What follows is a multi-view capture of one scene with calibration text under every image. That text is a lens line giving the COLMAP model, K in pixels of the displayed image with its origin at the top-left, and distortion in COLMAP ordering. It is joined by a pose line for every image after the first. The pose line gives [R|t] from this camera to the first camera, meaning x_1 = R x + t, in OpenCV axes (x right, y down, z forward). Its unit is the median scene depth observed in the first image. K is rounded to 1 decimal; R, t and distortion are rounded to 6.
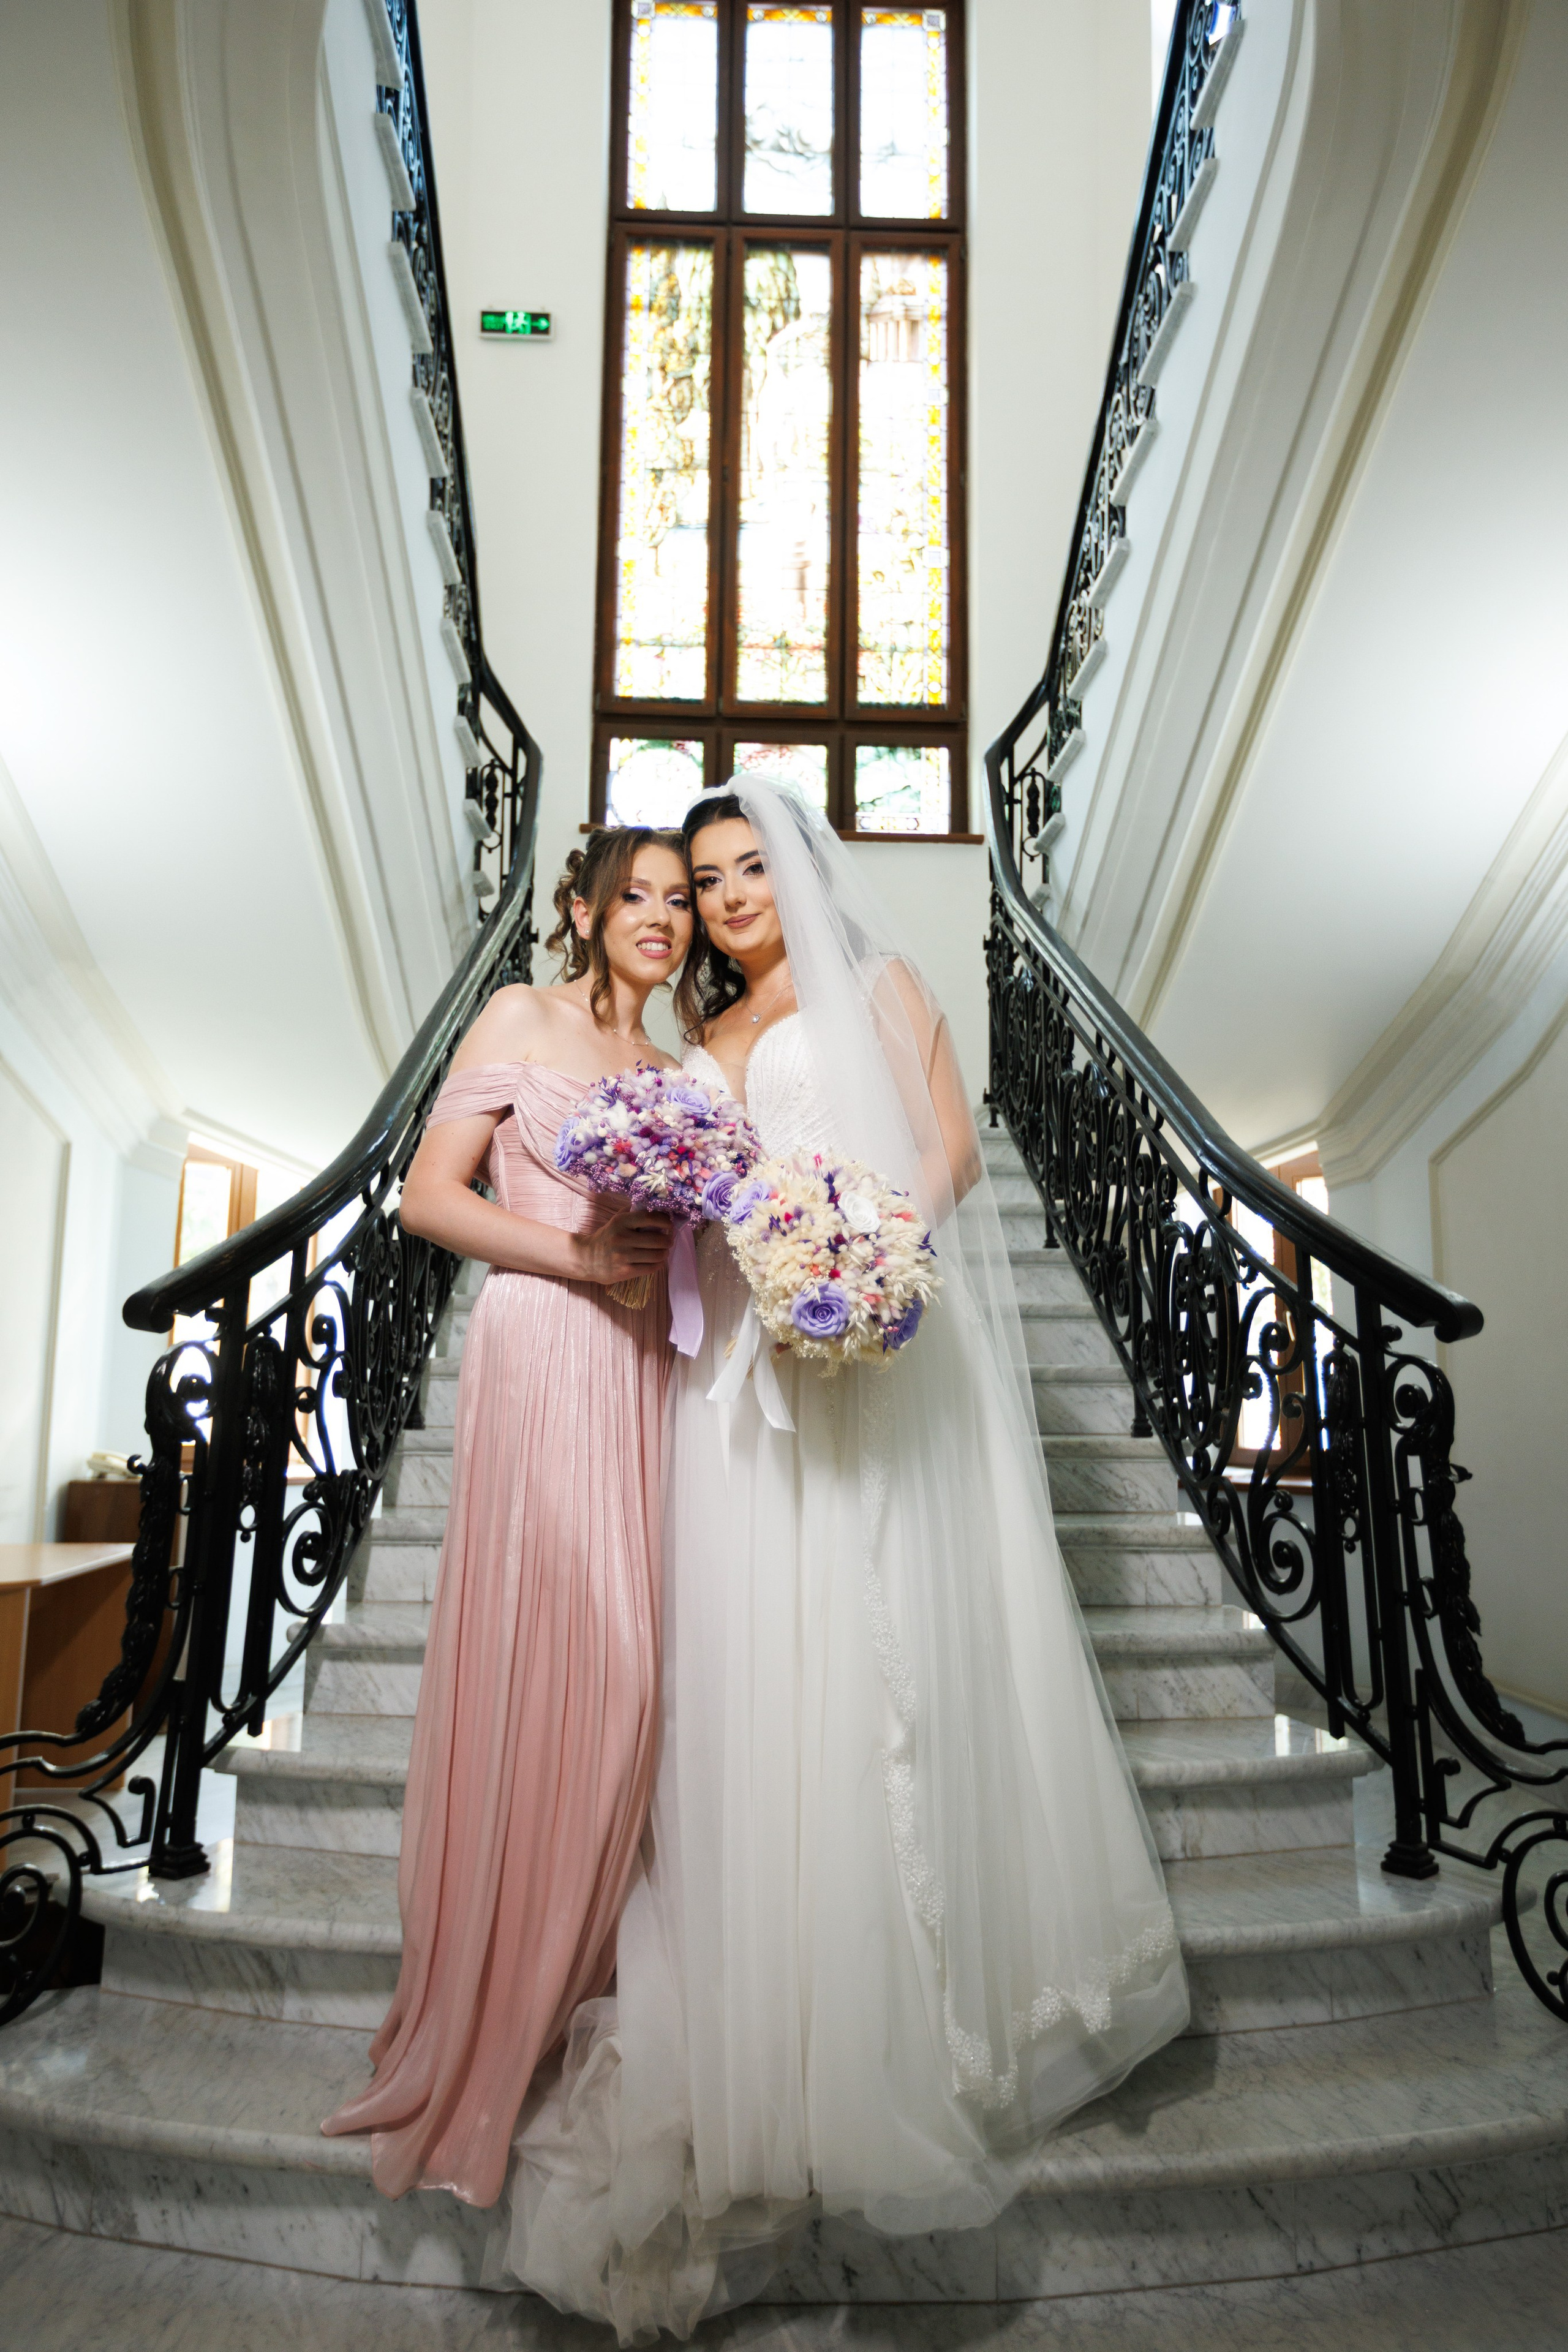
lens RADIAL K [[1656.8, 0, 780.9], [0, 1656.8, 1151.1], [0, 0, 1]] dist [0.020178, 0.016754]
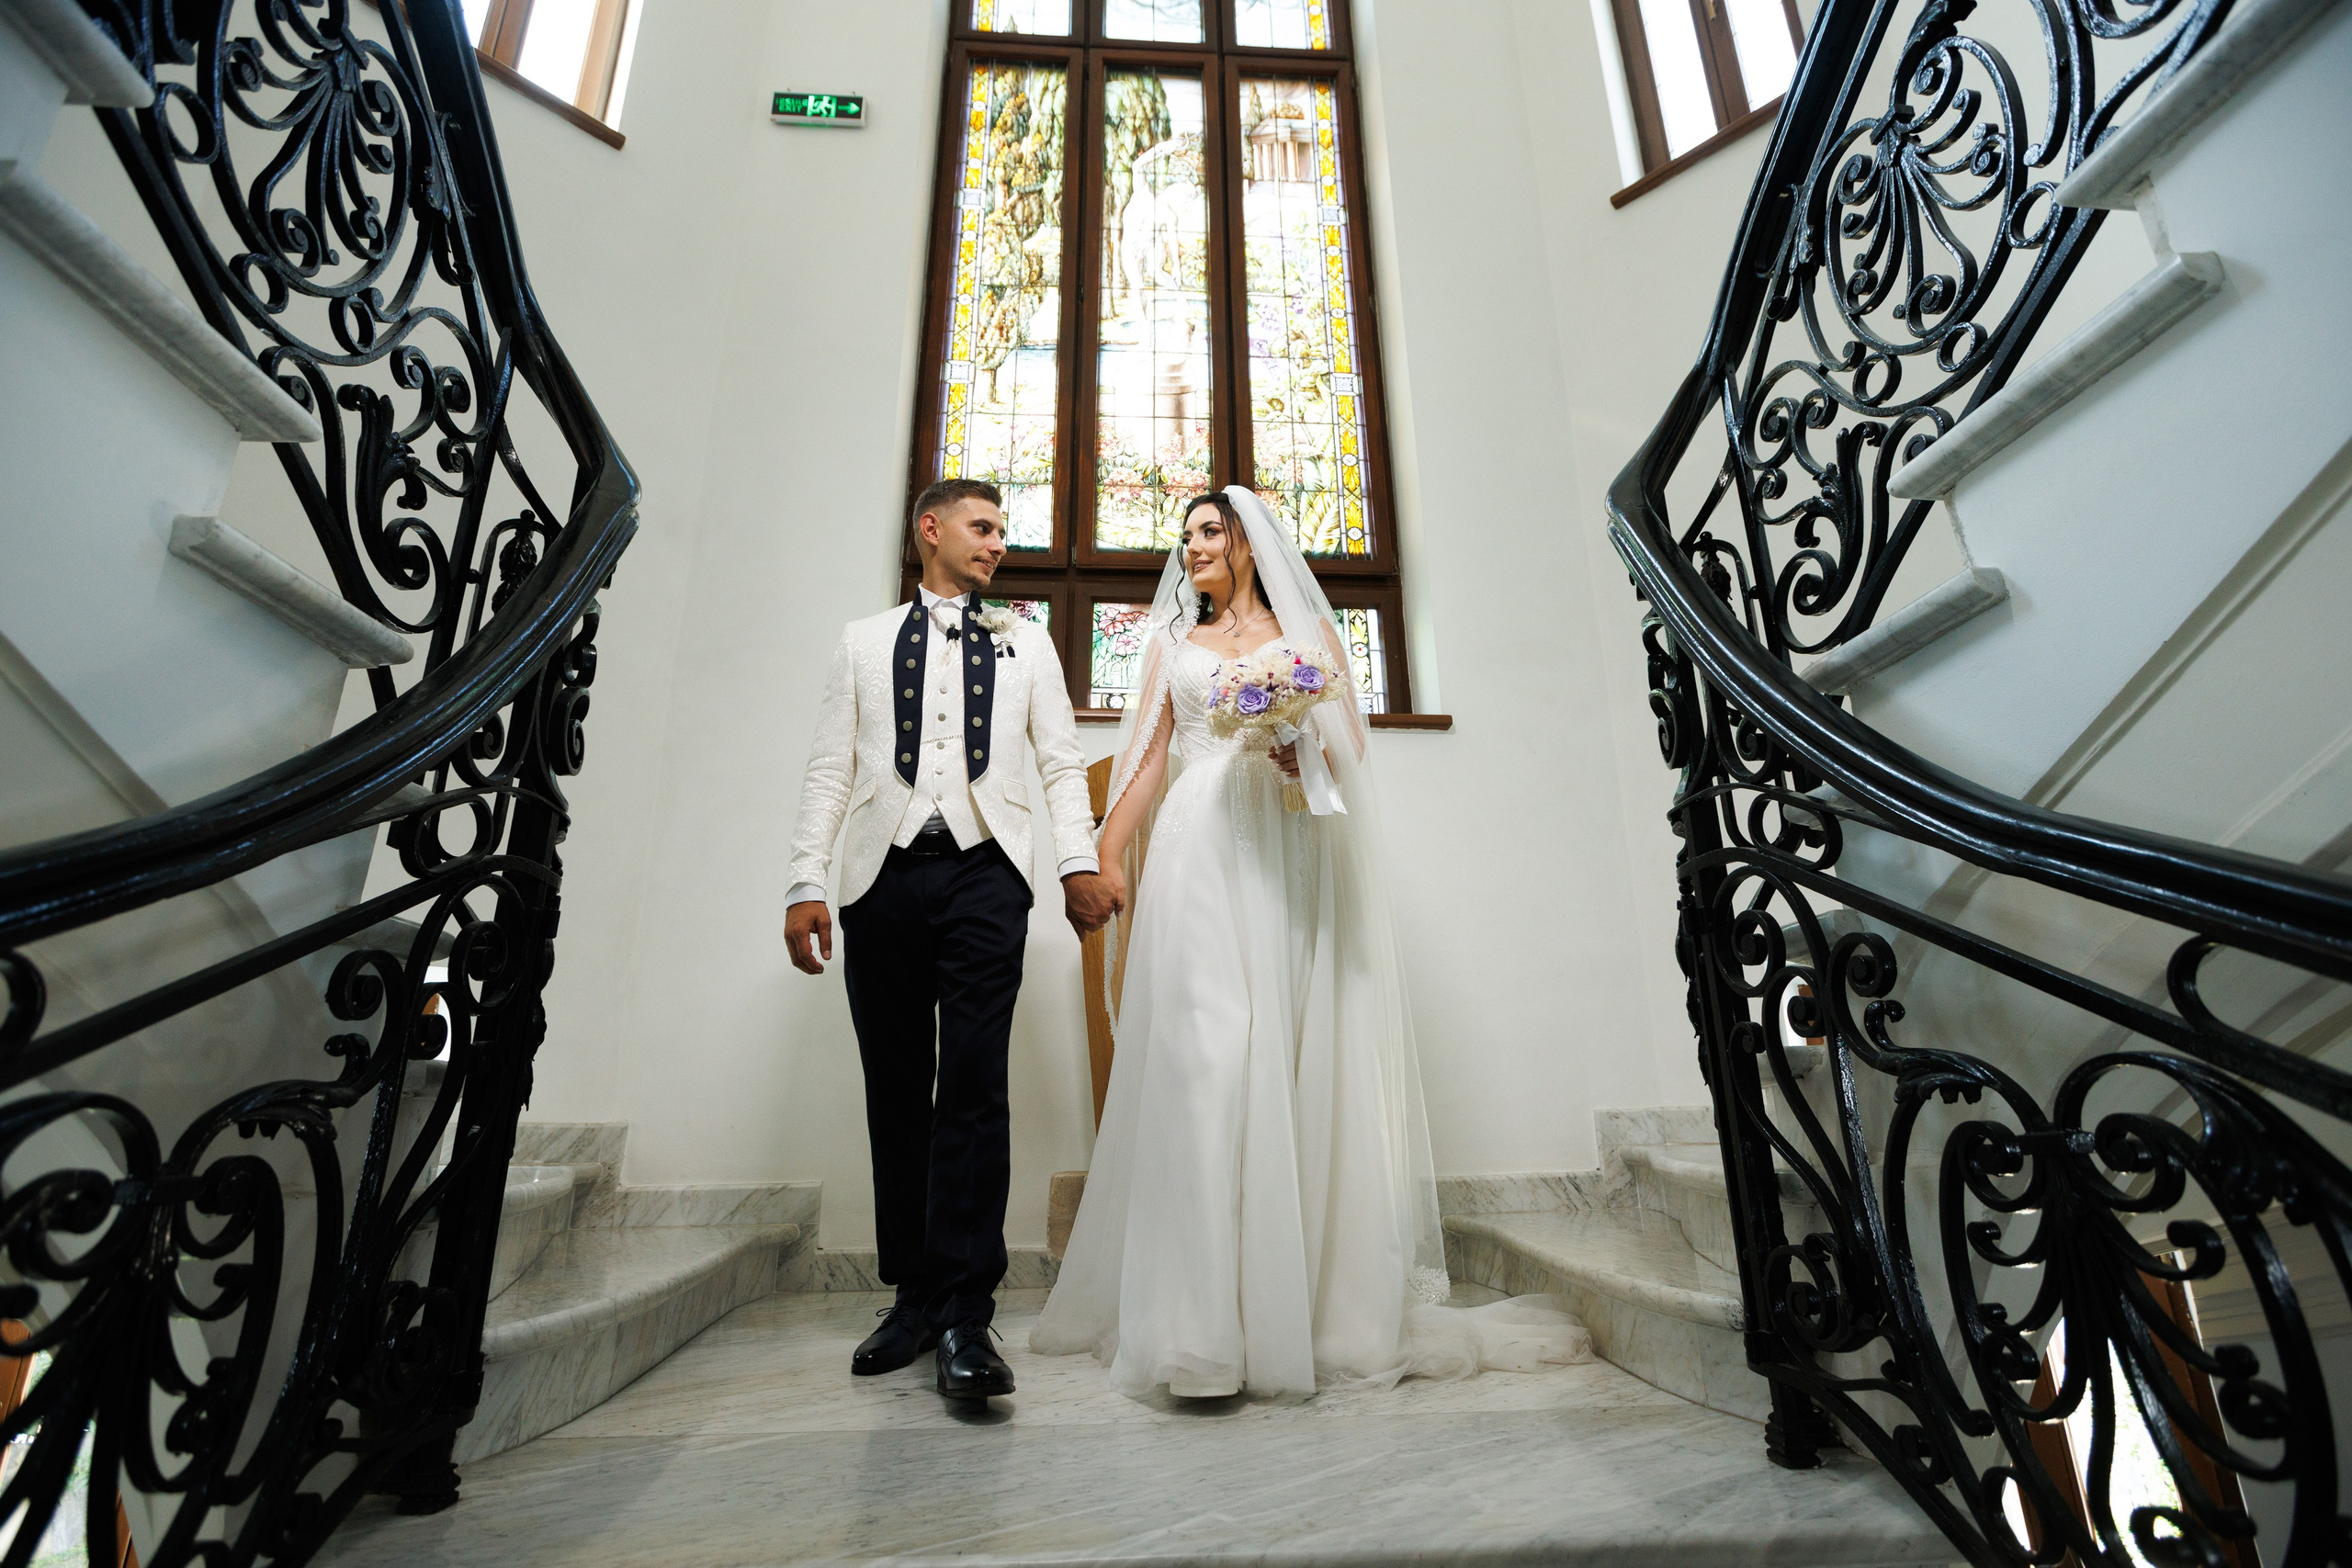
lens RADIAL K [[1073.8, 0, 1185.8], [0, 1073.8, 779.8], [0, 0, 1]] dist [-0.020992, 0.011694]
pose [[0.999074, -0.012029, 0.041315, -0.007238], [0.019147, 0.984121, -0.176463, -0.082907], [-0.038537, 0.177090, 0.983440, 0.541873]]
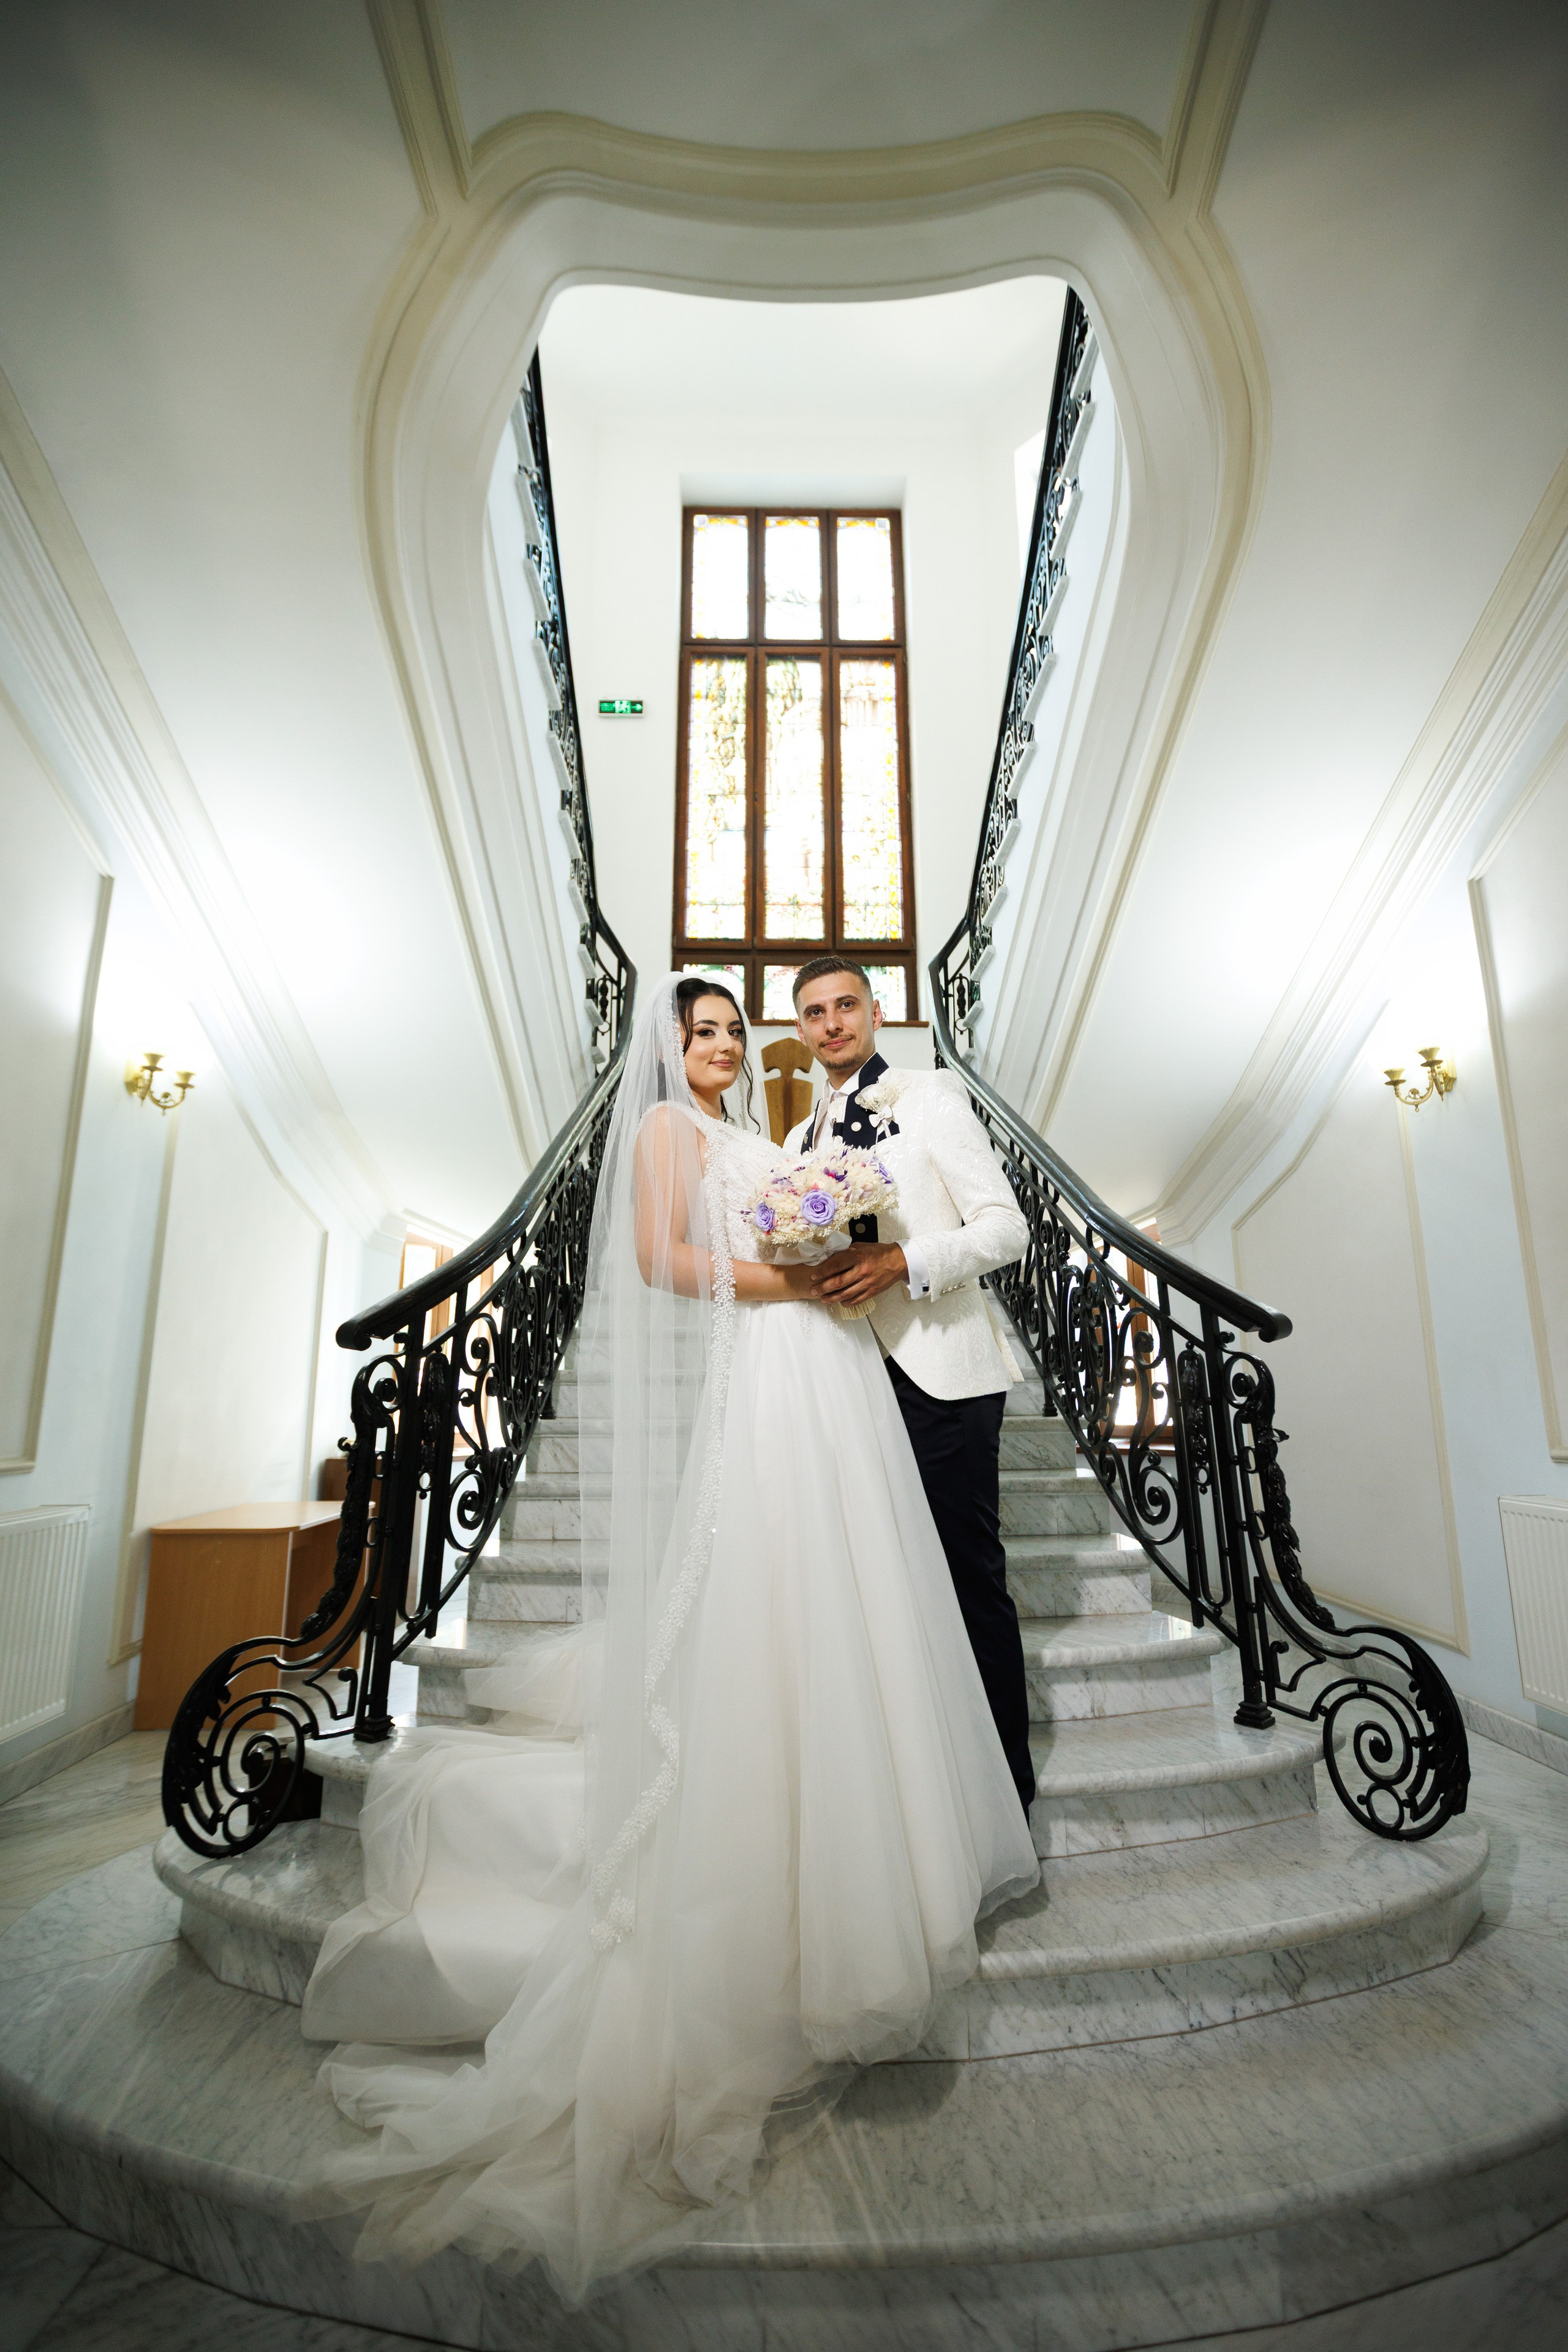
lens RADIAL K [[1073.9, 0, 791.3], [0, 1073.9, 1170.4], [0, 0, 1]] dist [-0.020992, 0.011694]
pose [[0.999804, -0.018149, -0.007860, 0.001224], [0.017622, 0.997886, -0.062561, 0.005232], [0.008979, 0.062411, 0.998010, 0.021697]]
